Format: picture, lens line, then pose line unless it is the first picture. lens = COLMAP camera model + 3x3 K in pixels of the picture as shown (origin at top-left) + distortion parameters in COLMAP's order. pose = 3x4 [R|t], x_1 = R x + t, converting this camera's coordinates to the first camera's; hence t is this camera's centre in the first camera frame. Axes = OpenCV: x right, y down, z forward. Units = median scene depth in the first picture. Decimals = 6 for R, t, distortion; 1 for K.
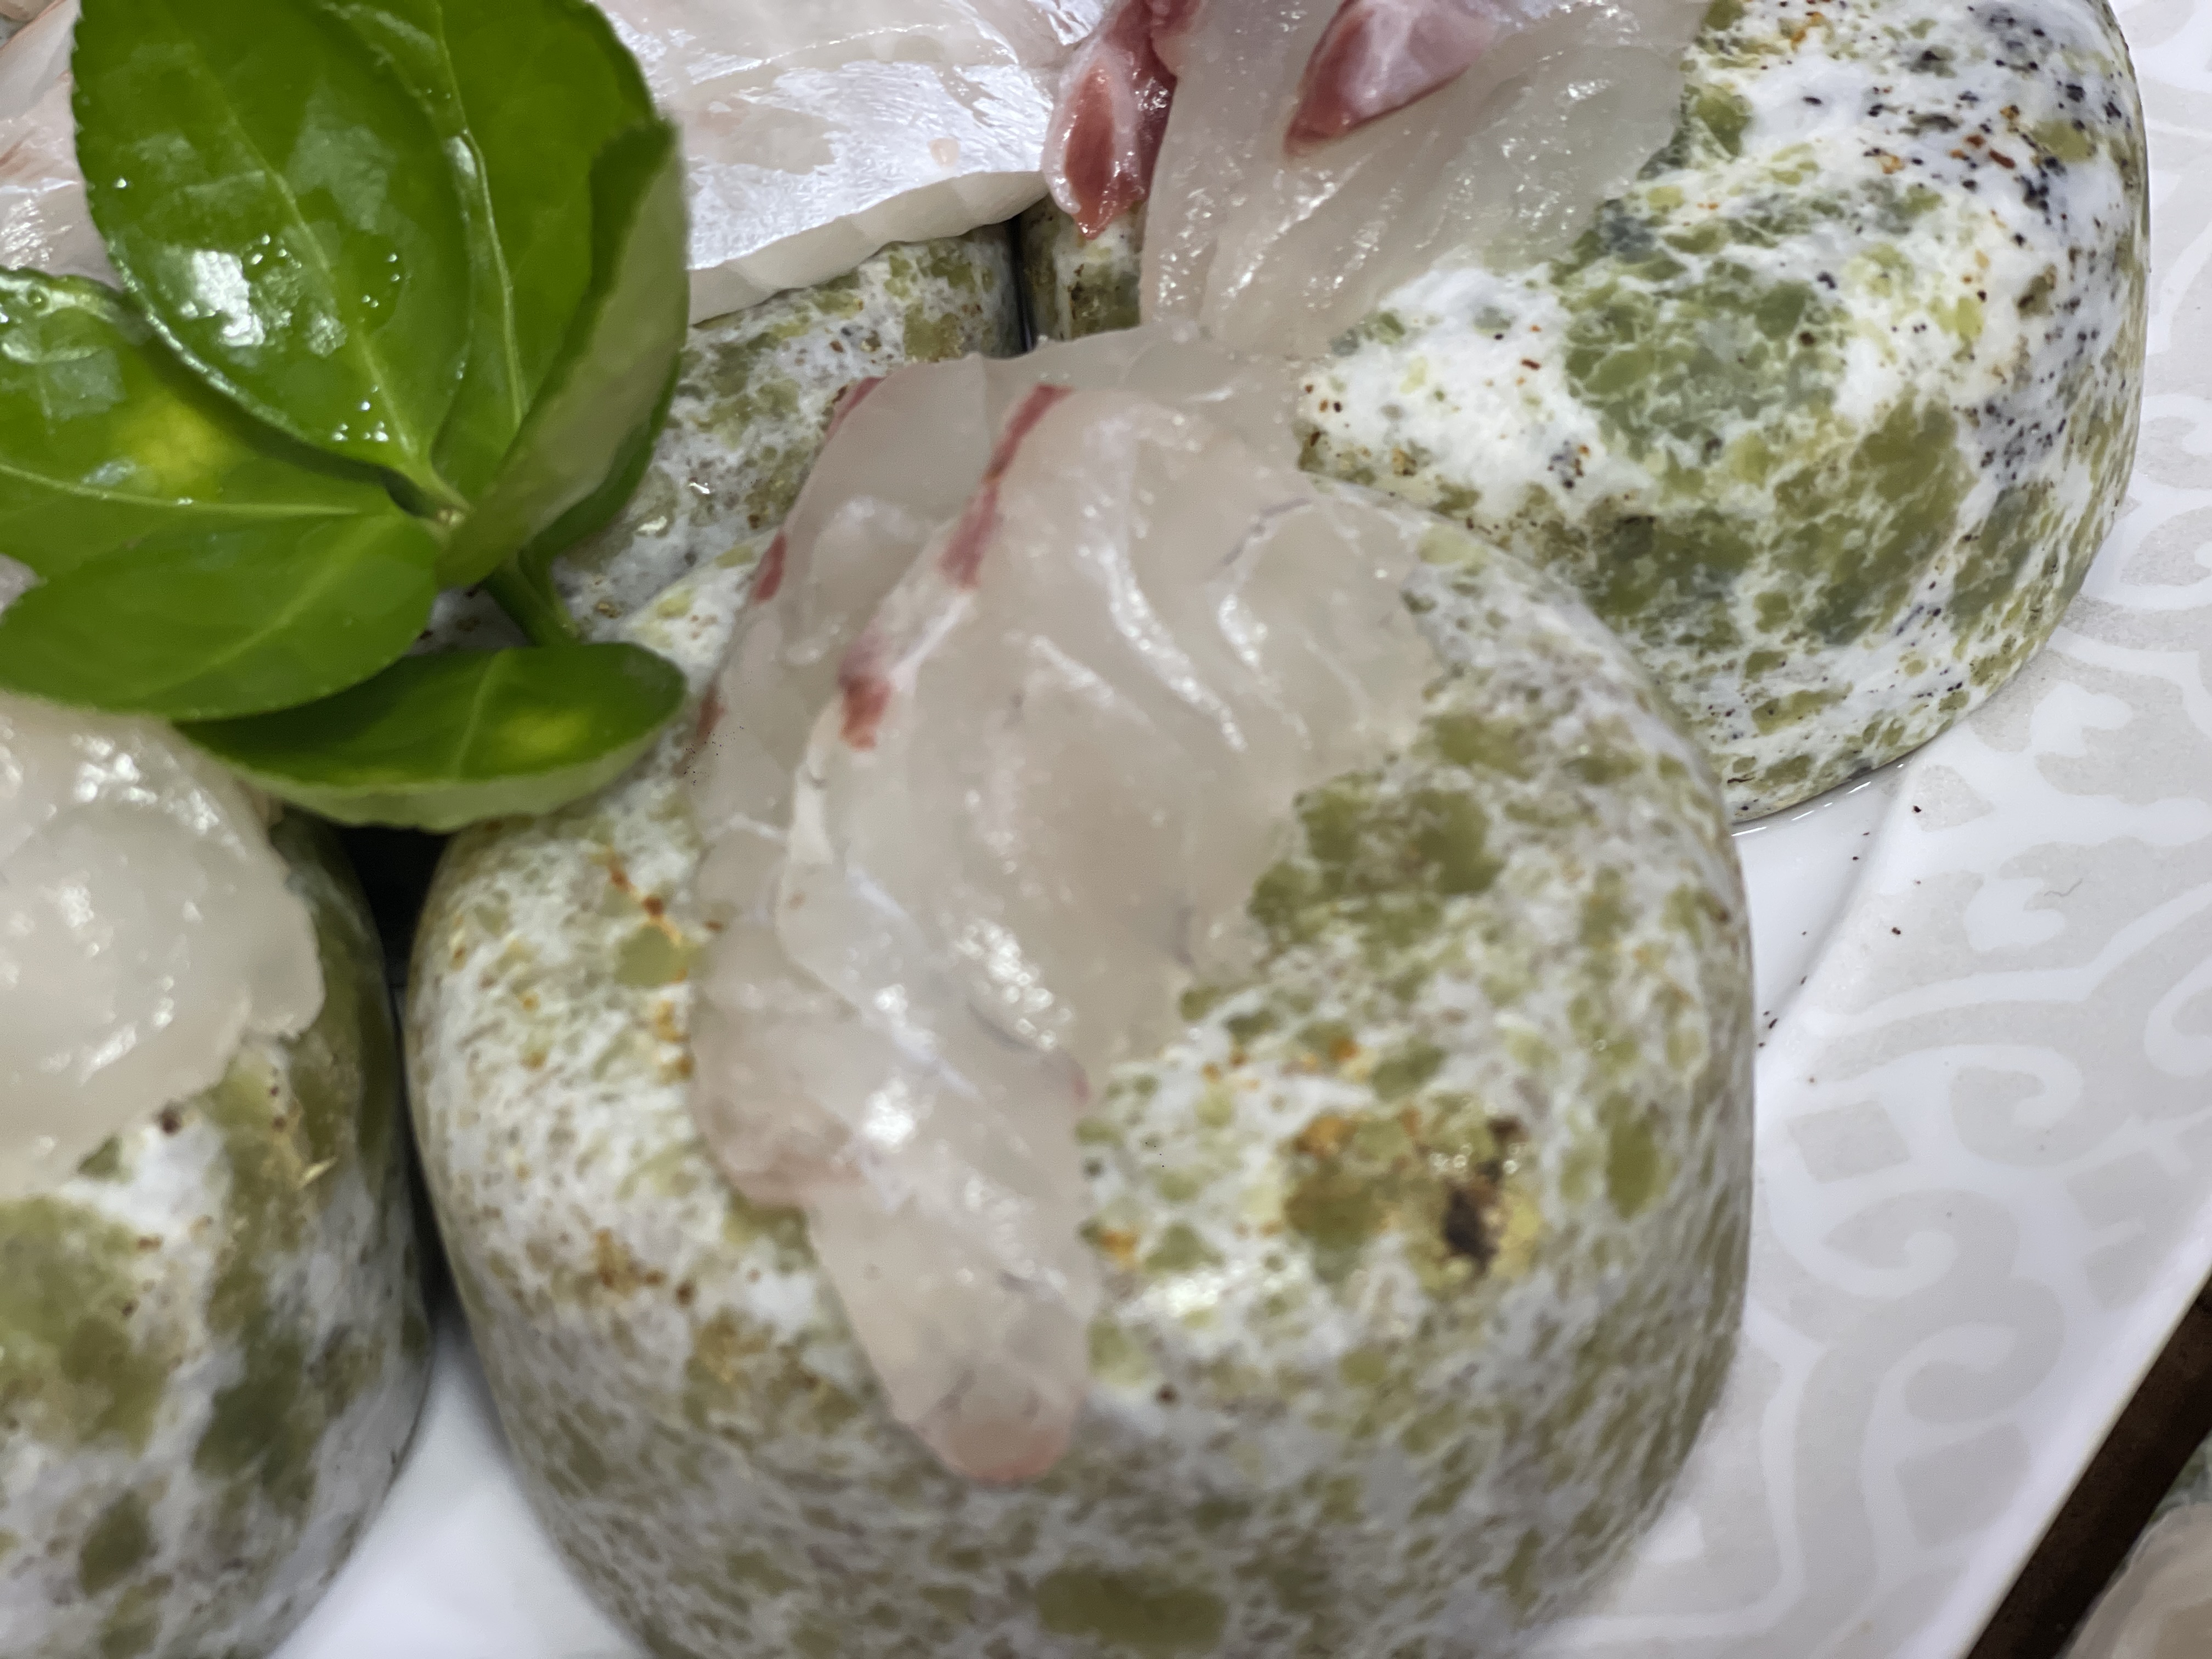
lens RADIAL K [[4382.7, 0, 1106.0], [0, 4382.7, 829.5], [0, 0, 1]] dist [0.068910, 0.433992]
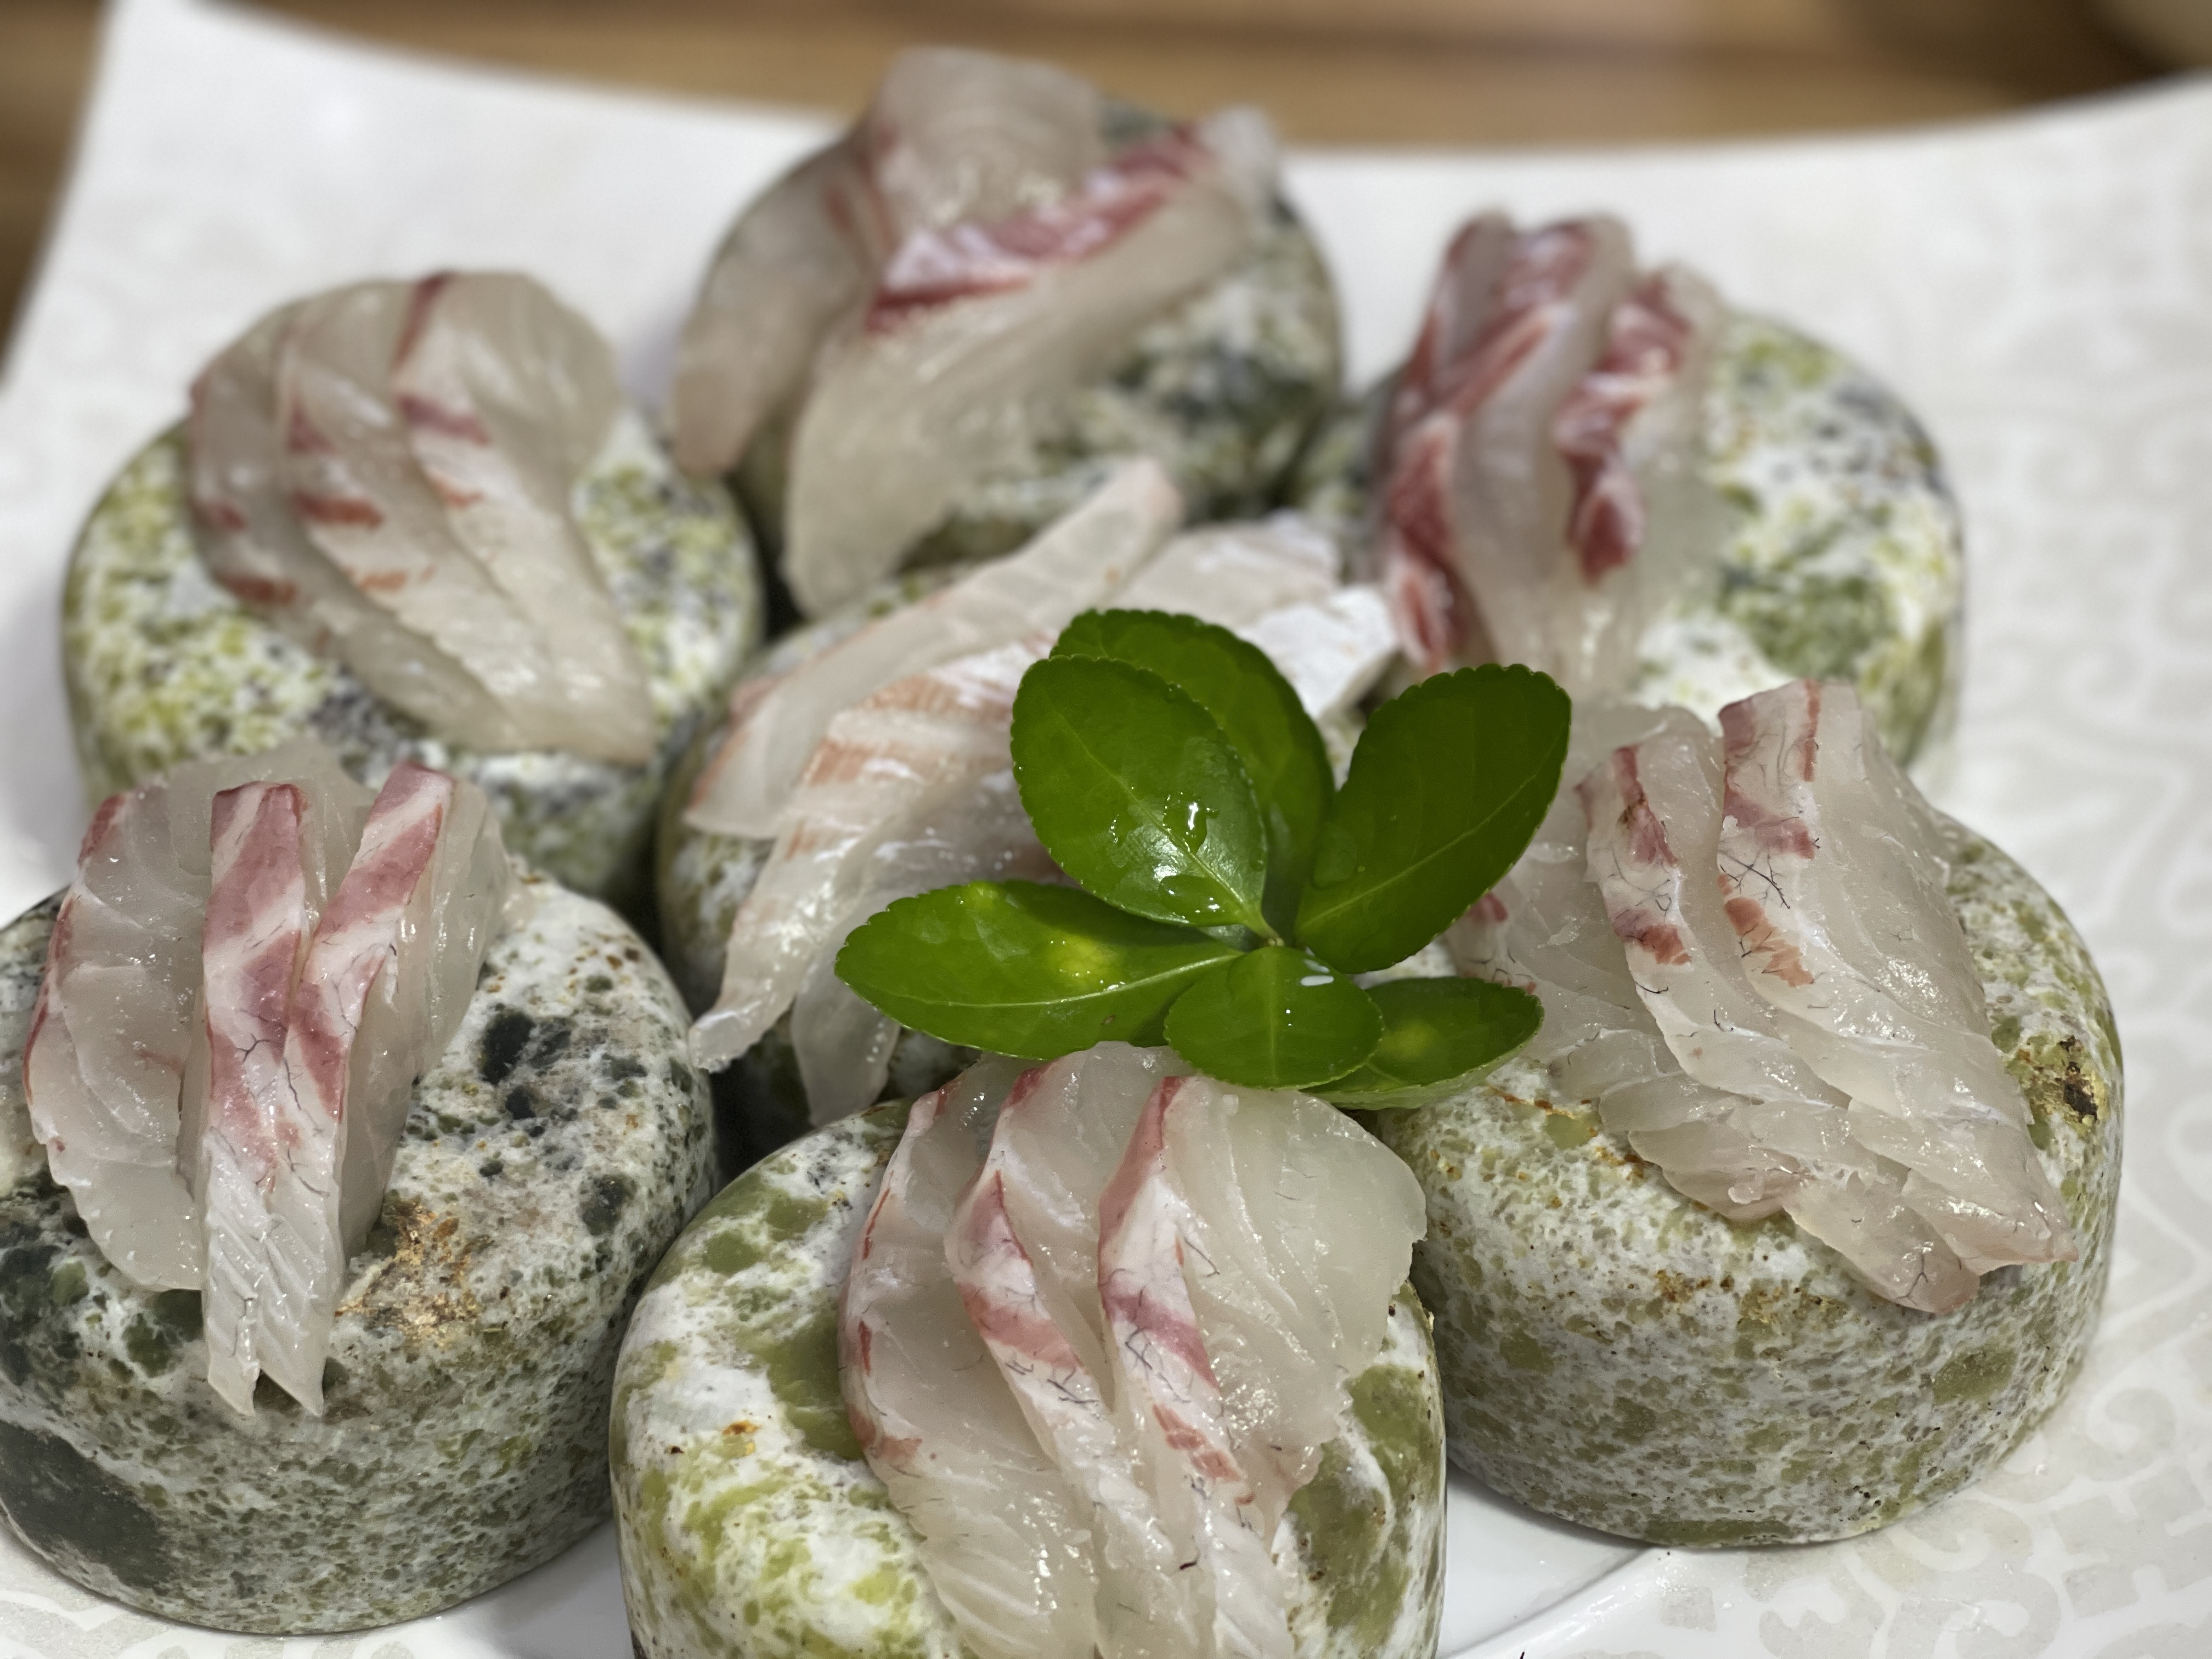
lens RADIAL K [[4382.7, 0, 1106.0], [0, 4382.7, 829.5], [0, 0, 1]] dist [0.068910, 0.433992]
pose [[0.880814, -0.309478, 0.358316, -0.864175], [0.338517, 0.940756, -0.019614, -0.111310], [-0.331018, 0.138572, 0.933394, -0.563566]]
